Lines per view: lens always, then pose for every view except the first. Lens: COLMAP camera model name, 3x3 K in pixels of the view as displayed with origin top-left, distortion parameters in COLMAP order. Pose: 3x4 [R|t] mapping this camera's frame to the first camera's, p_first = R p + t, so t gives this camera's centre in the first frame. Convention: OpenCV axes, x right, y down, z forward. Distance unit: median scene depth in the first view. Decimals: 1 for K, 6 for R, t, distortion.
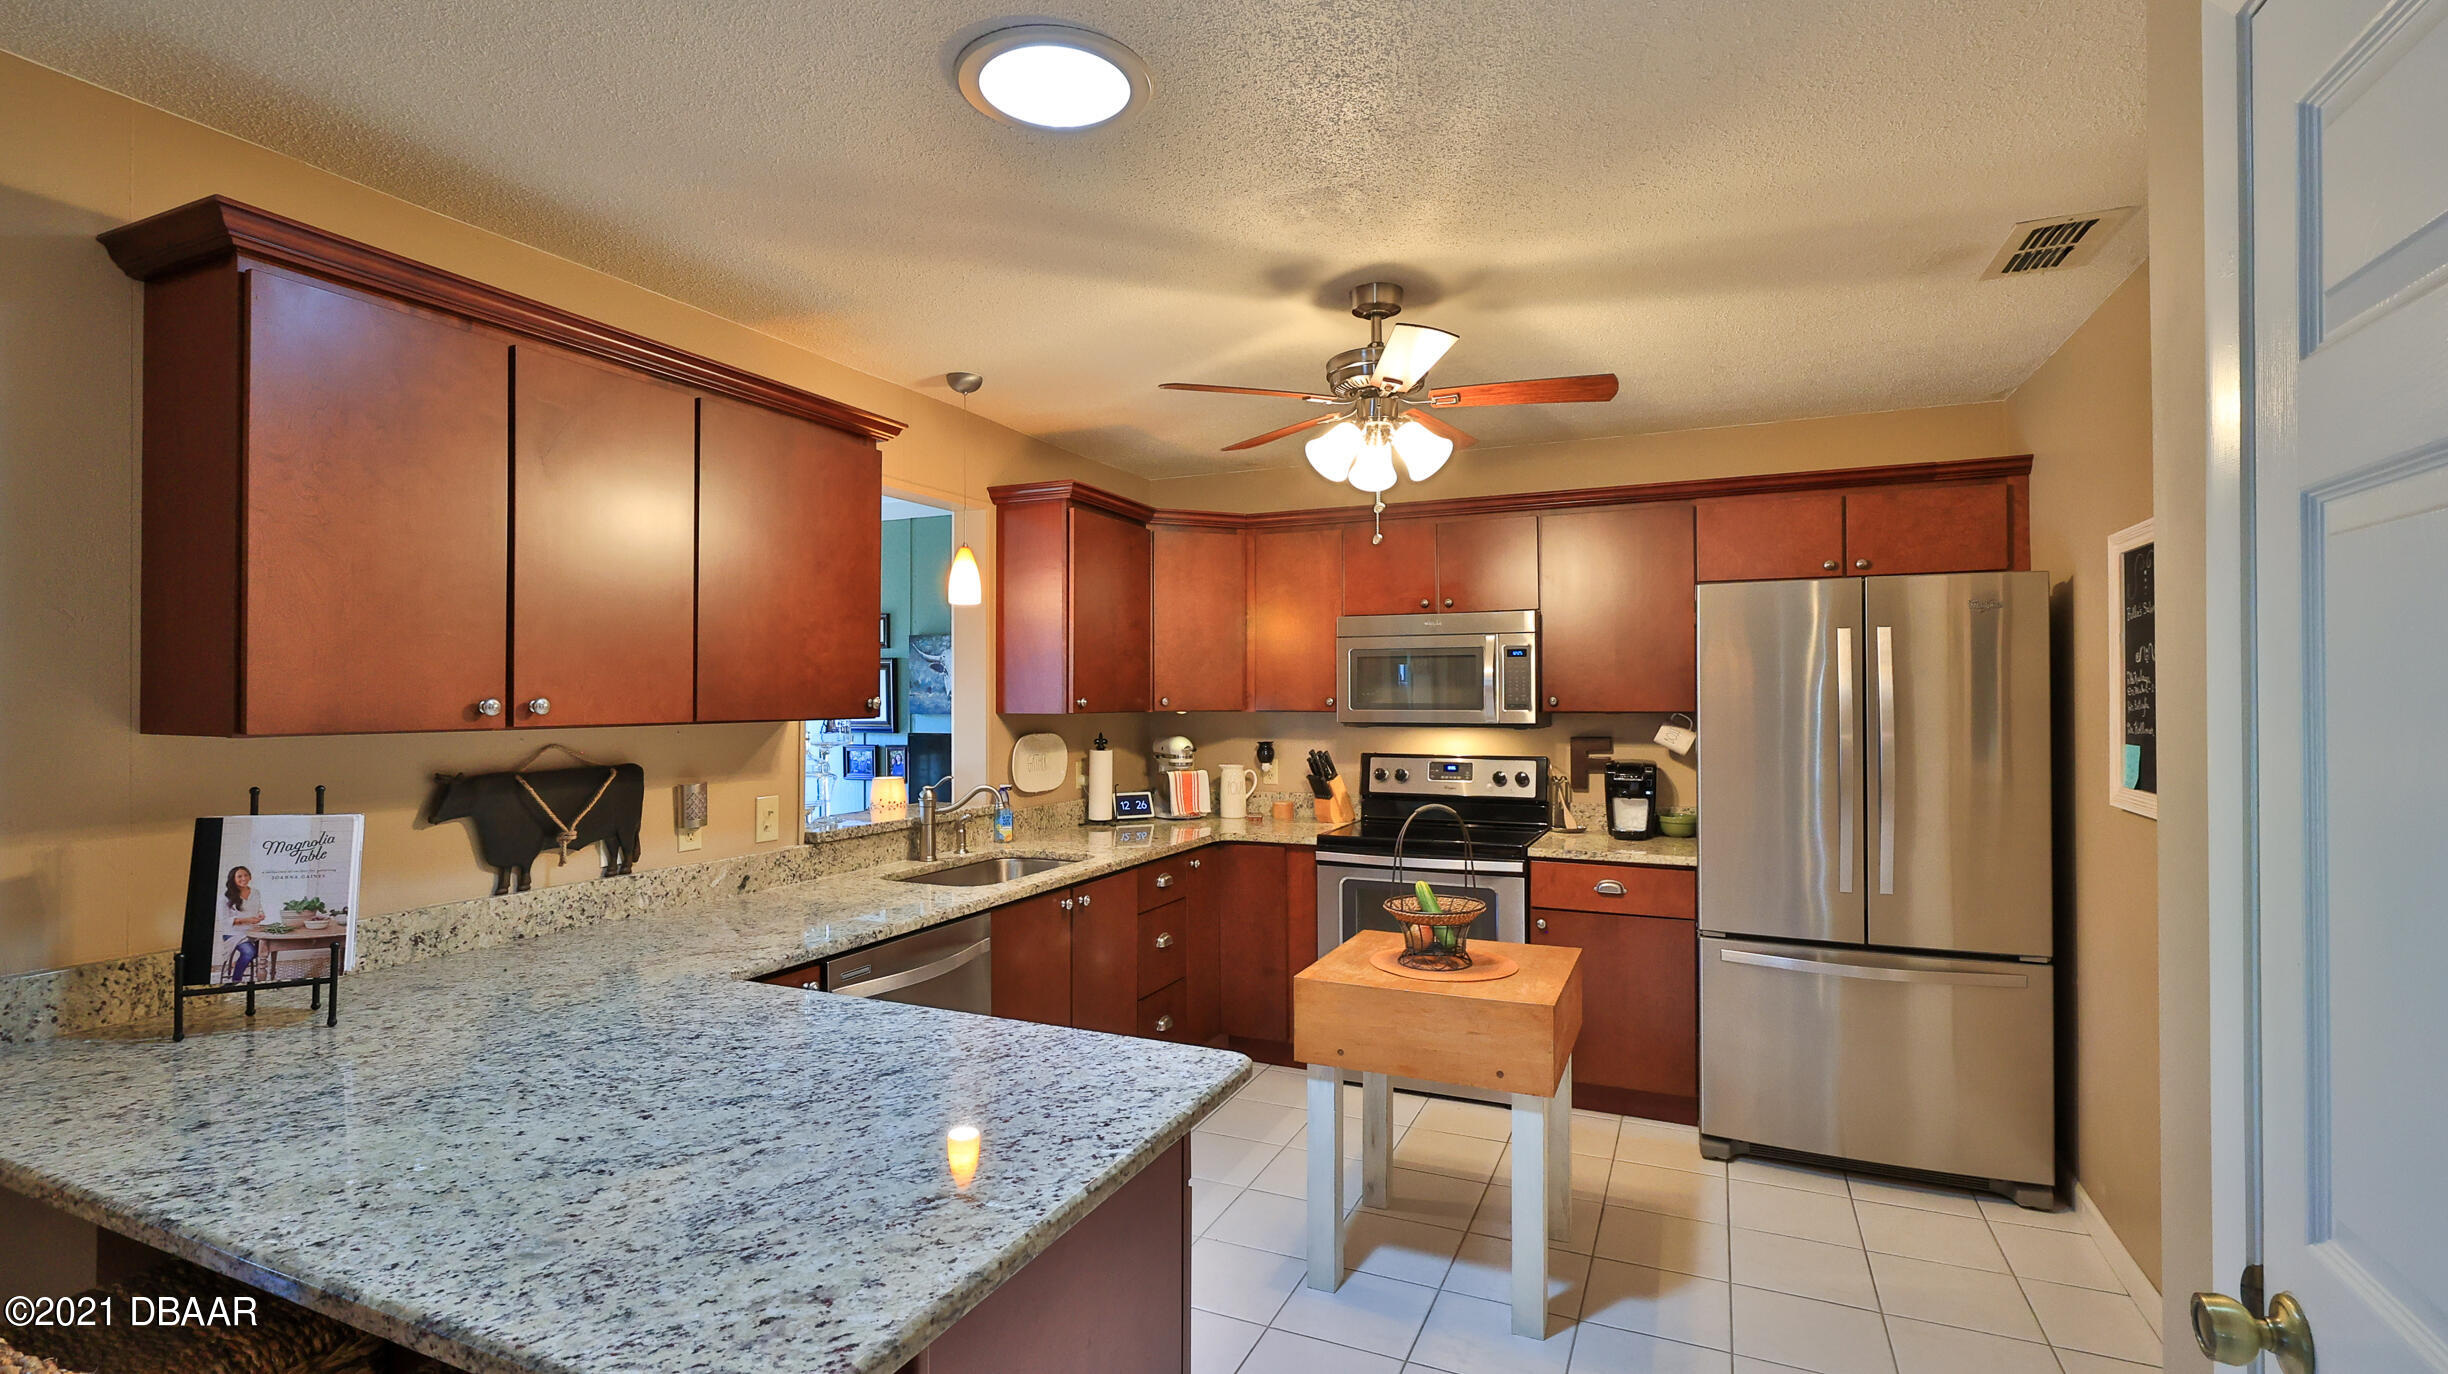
lens RADIAL K [[1109.9, 0, 1223.4], [0, 1109.9, 676.3], [0, 0, 1]] dist [0.004862, 0.000041]
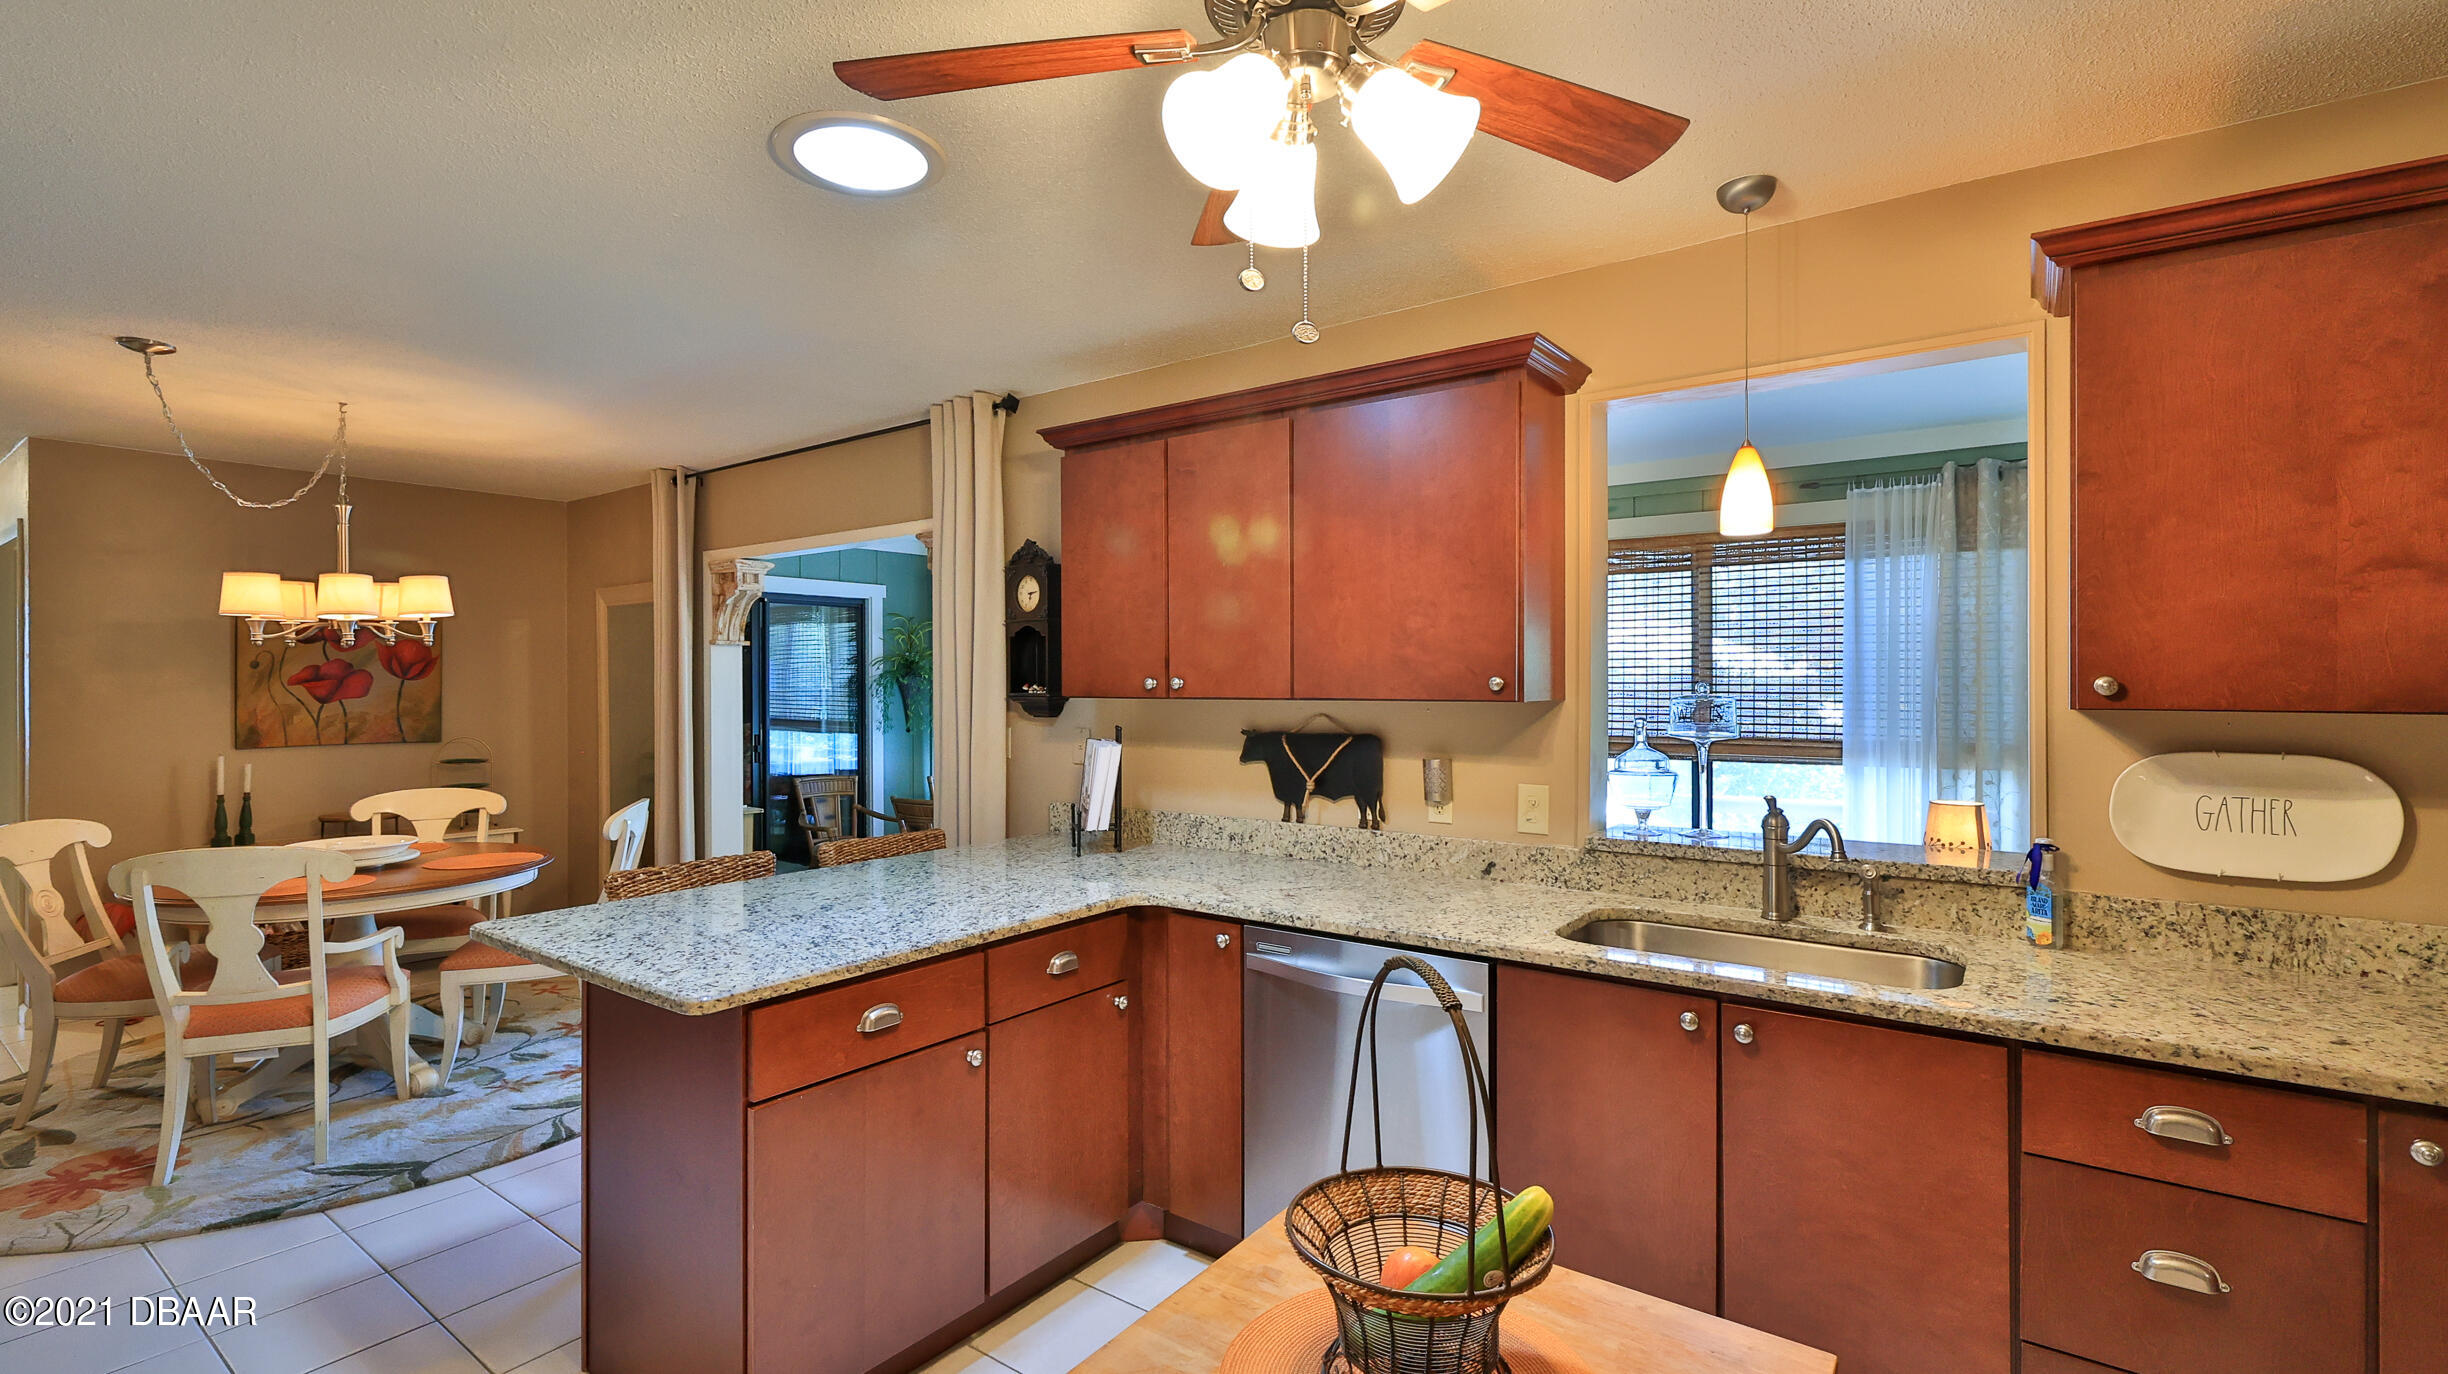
lens RADIAL K [[1080.7, 0, 1215.7], [0, 1080.7, 672.2], [0, 0, 1]] dist [0.001727, 0.000317]
pose [[-0.233742, 0.004538, -0.972288, 0.633661], [0.029813, 0.999552, -0.002502, 0.013228], [0.971841, -0.029571, -0.233773, 1.182817]]
